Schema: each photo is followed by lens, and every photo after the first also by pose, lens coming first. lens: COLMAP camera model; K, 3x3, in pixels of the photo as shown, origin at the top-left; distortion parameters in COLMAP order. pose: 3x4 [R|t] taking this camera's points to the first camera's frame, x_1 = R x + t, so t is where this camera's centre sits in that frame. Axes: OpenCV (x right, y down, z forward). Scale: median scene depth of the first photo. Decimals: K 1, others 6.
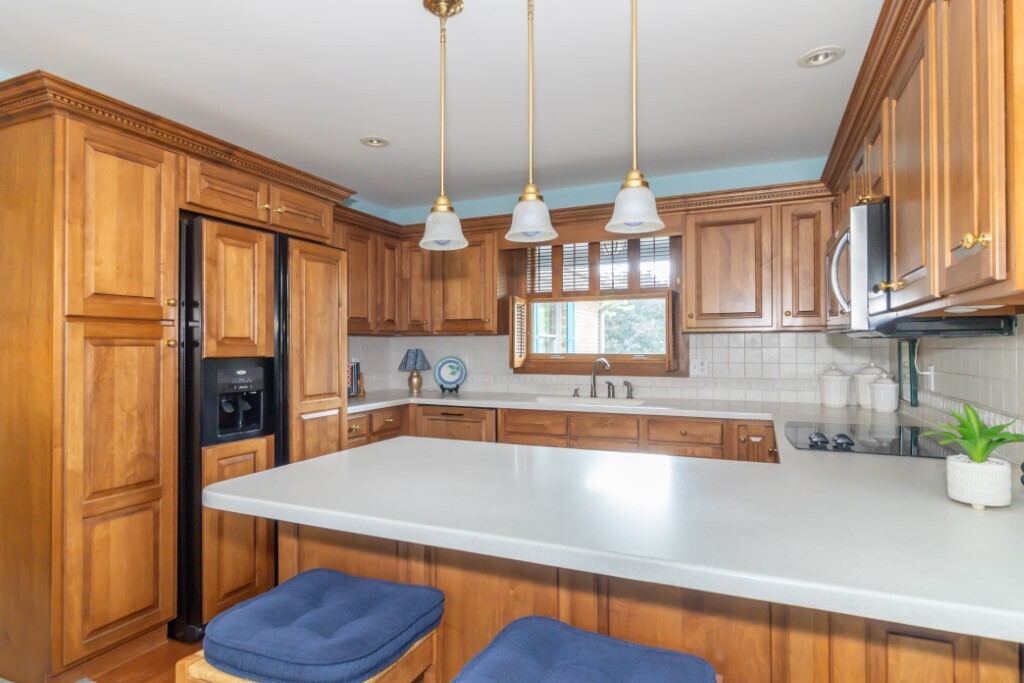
lens RADIAL K [[549.4, 0, 512.0], [0, 549.4, 341.5], [0, 0, 1]] dist [-0.000353, 0.000052]
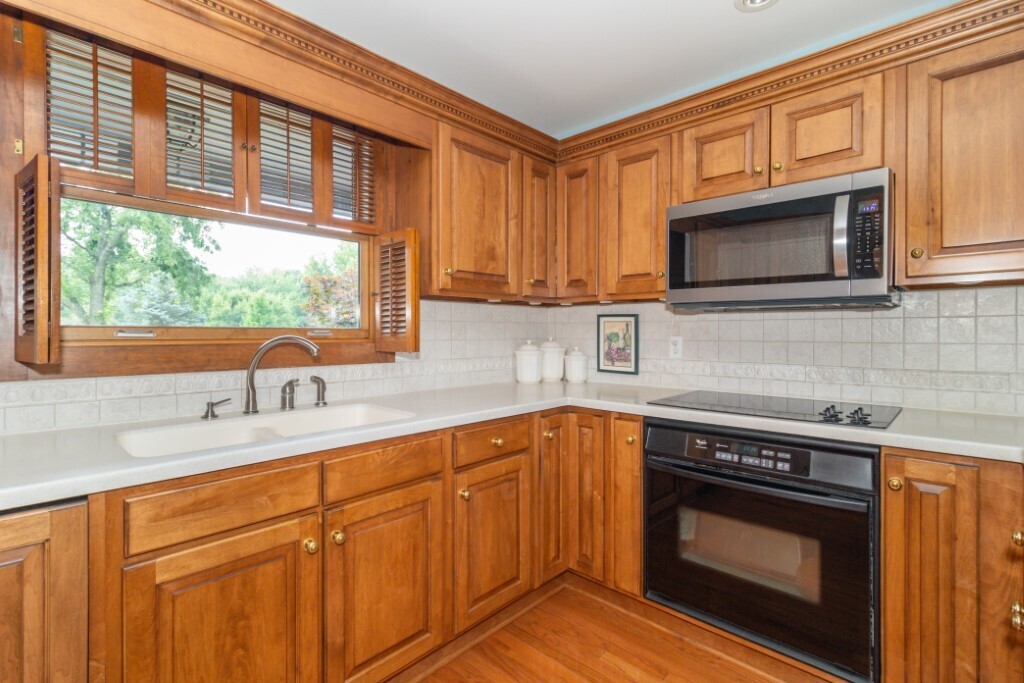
lens RADIAL K [[471.9, 0, 512.9], [0, 471.9, 329.4], [0, 0, 1]] dist [0.002577, 0.000072]
pose [[0.319419, 0.008163, 0.947579, -0.189500], [-0.012402, 0.999913, -0.004433, 0.024101], [-0.947532, -0.010336, 0.319492, 0.652868]]
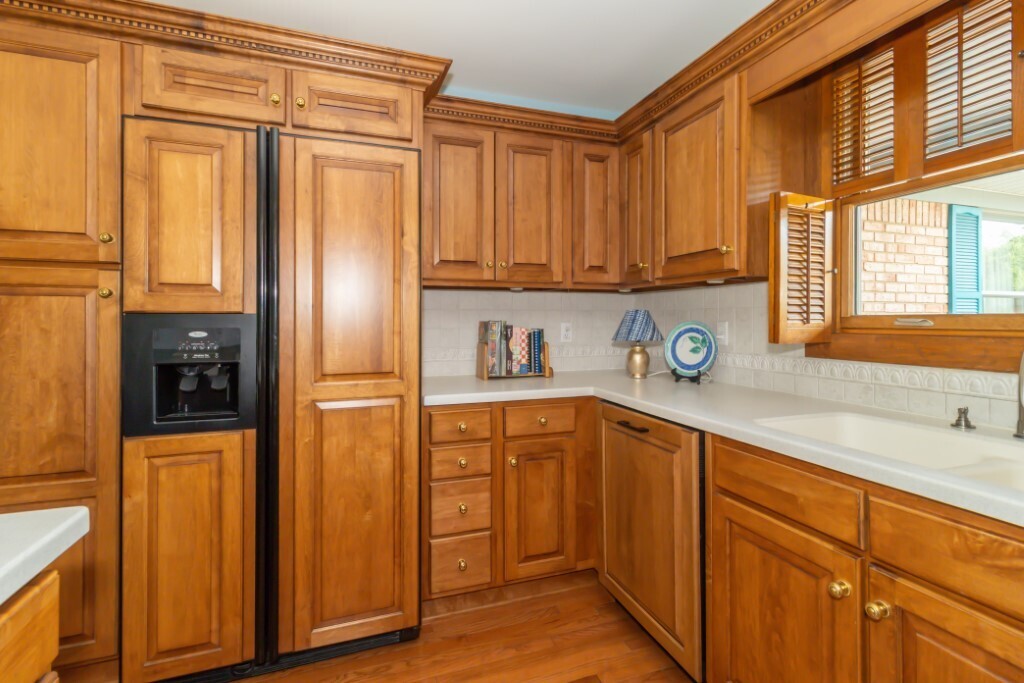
lens RADIAL K [[483.9, 0, 514.0], [0, 483.9, 317.0], [0, 0, 1]] dist [0.005400, 0.000173]
pose [[0.693669, -0.002553, -0.720290, 0.148967], [0.004502, 0.999990, 0.000791, 0.023386], [0.720280, -0.003791, 0.693673, 0.568914]]
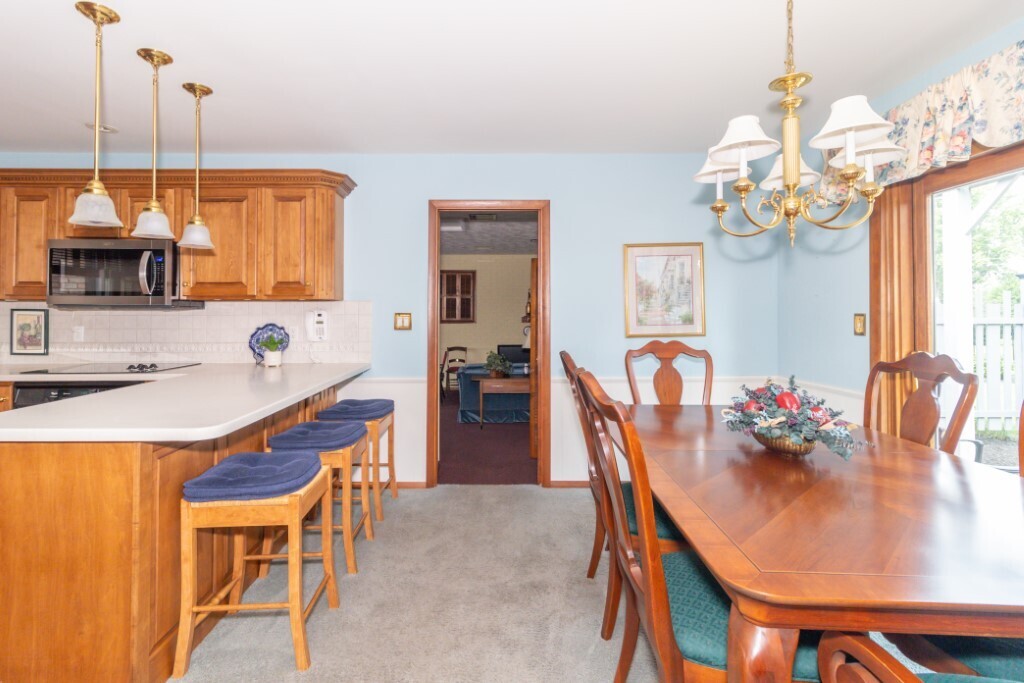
lens RADIAL K [[485.5, 0, 487.9], [0, 485.5, 305.0], [0, 0, 1]] dist [0.001520, 0.000354]
pose [[-0.418151, 0.016505, 0.908227, -0.674628], [-0.009714, 0.999697, -0.022639, 0.001668], [-0.908325, -0.018289, -0.417864, 0.327284]]
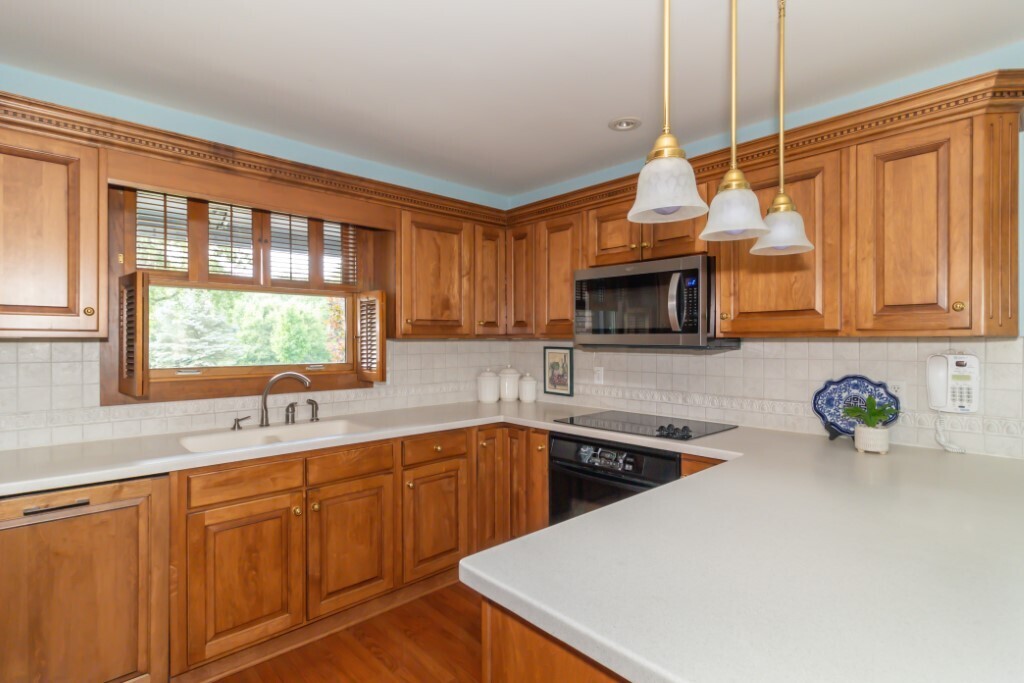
lens RADIAL K [[494.3, 0, 517.7], [0, 494.3, 336.3], [0, 0, 1]] dist [0.001311, 0.000330]
pose [[0.378282, 0.008952, 0.925647, -0.337829], [-0.010511, 0.999930, -0.005375, -0.017492], [-0.925631, -0.007696, 0.378350, 0.457422]]
